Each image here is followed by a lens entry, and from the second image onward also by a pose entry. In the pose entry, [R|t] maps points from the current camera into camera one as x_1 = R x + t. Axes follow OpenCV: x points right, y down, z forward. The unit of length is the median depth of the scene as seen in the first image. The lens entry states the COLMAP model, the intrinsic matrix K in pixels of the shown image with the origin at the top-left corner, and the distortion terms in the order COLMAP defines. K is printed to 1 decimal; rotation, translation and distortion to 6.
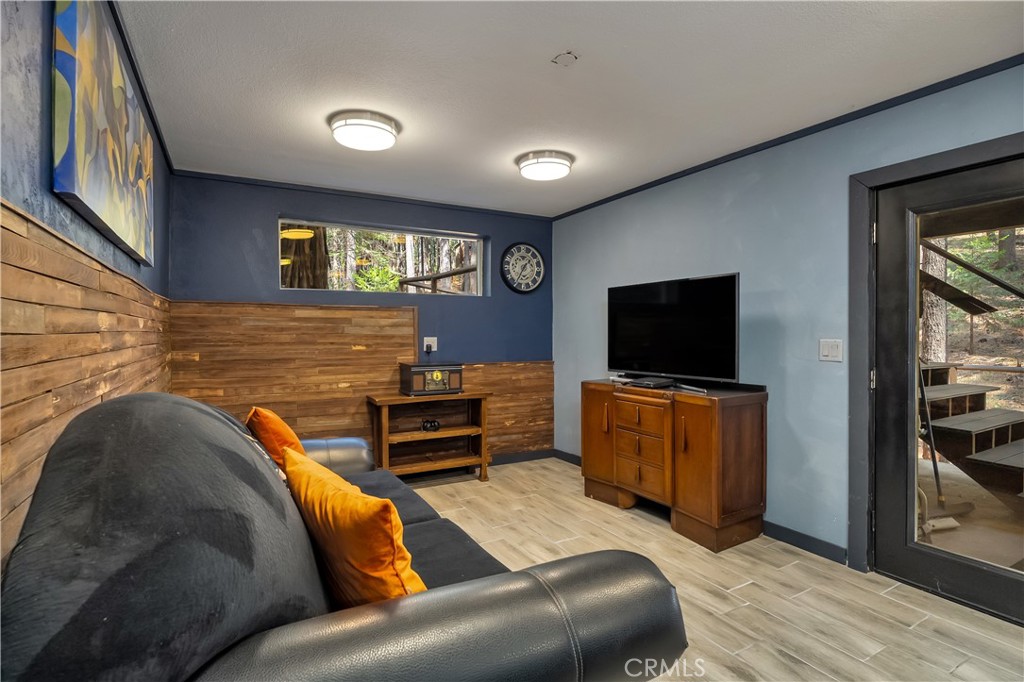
lens RADIAL K [[504.3, 0, 512.0], [0, 504.3, 341.0], [0, 0, 1]] dist [-0.000655, 0.000055]
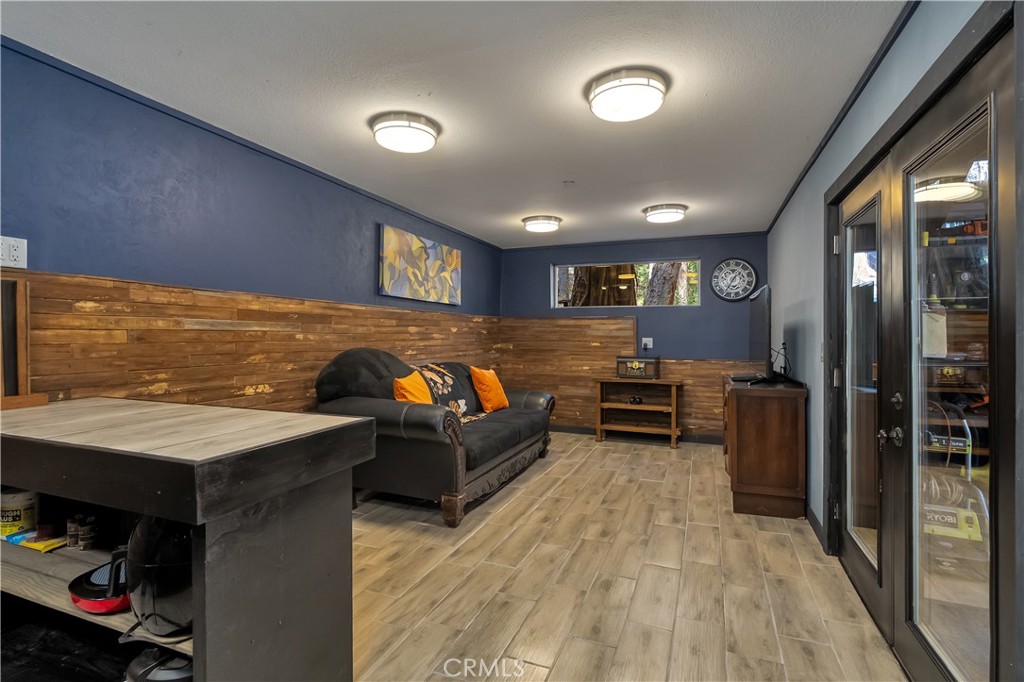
lens RADIAL K [[504.3, 0, 512.0], [0, 504.3, 341.0], [0, 0, 1]] dist [-0.000655, 0.000055]
pose [[0.619080, 0.013999, -0.785203, 0.737454], [-0.018187, 0.999829, 0.003486, 0.003056], [0.785117, 0.012122, 0.619229, -0.144297]]
